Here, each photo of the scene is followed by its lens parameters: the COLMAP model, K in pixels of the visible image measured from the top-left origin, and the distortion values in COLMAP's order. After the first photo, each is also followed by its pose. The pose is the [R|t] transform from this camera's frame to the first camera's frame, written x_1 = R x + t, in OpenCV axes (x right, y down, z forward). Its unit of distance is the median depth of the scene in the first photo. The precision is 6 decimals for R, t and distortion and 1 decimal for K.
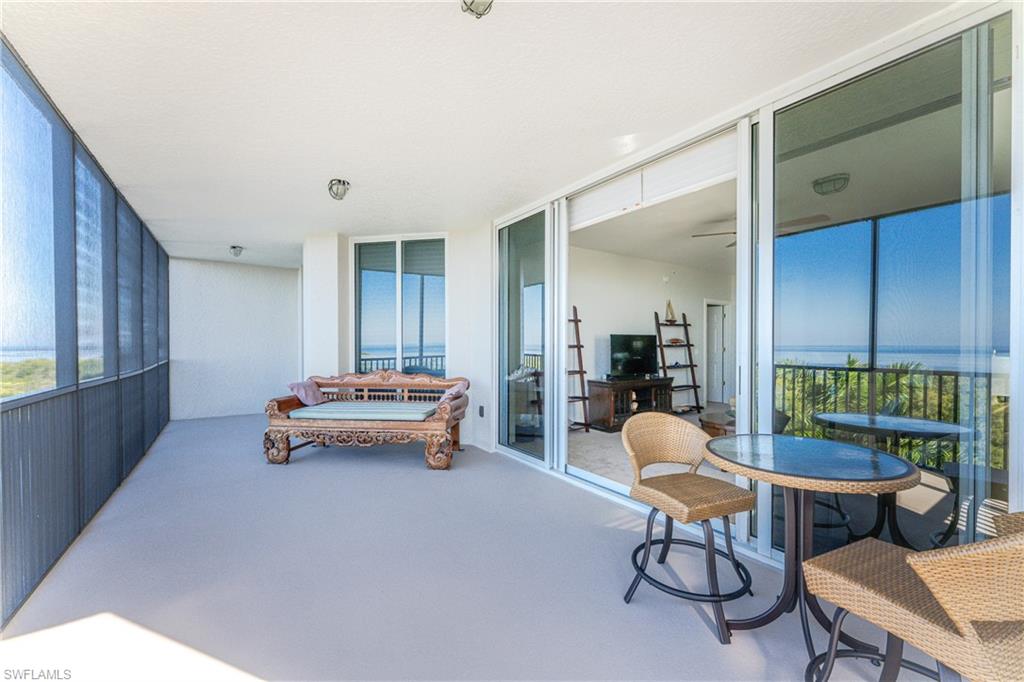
lens RADIAL K [[410.8, 0, 512.0], [0, 410.8, 341.0], [0, 0, 1]] dist [0.000022, -0.000027]
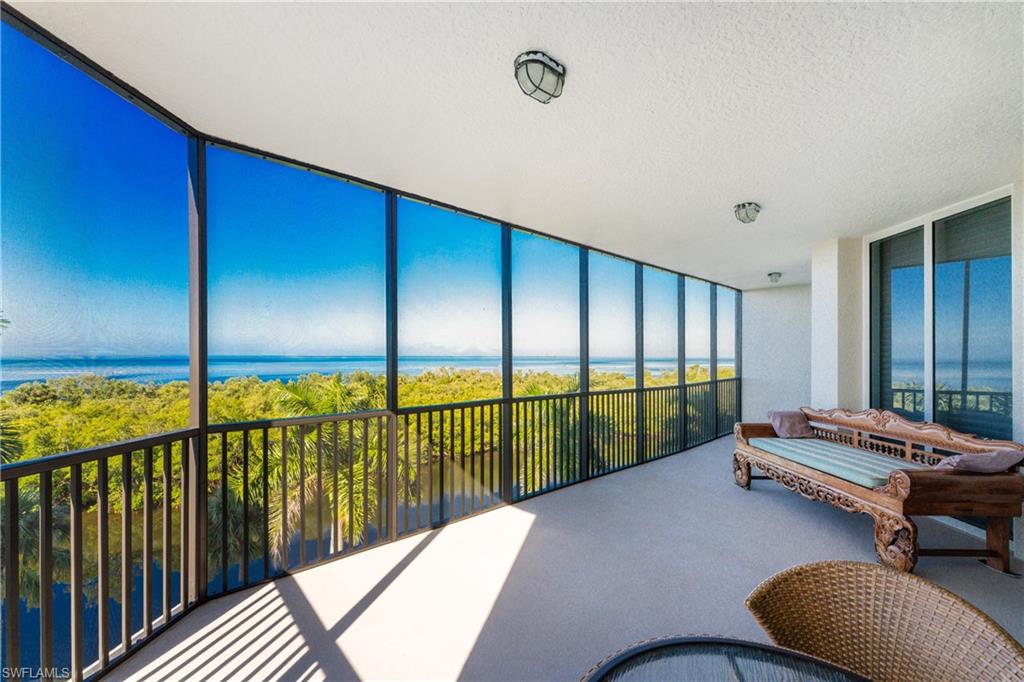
lens RADIAL K [[410.8, 0, 512.0], [0, 410.8, 341.0], [0, 0, 1]] dist [0.000022, -0.000027]
pose [[0.158468, -0.033518, -0.986795, 0.364634], [-0.001645, 0.999413, -0.034211, -0.030573], [0.987363, 0.007045, 0.158320, 0.266301]]
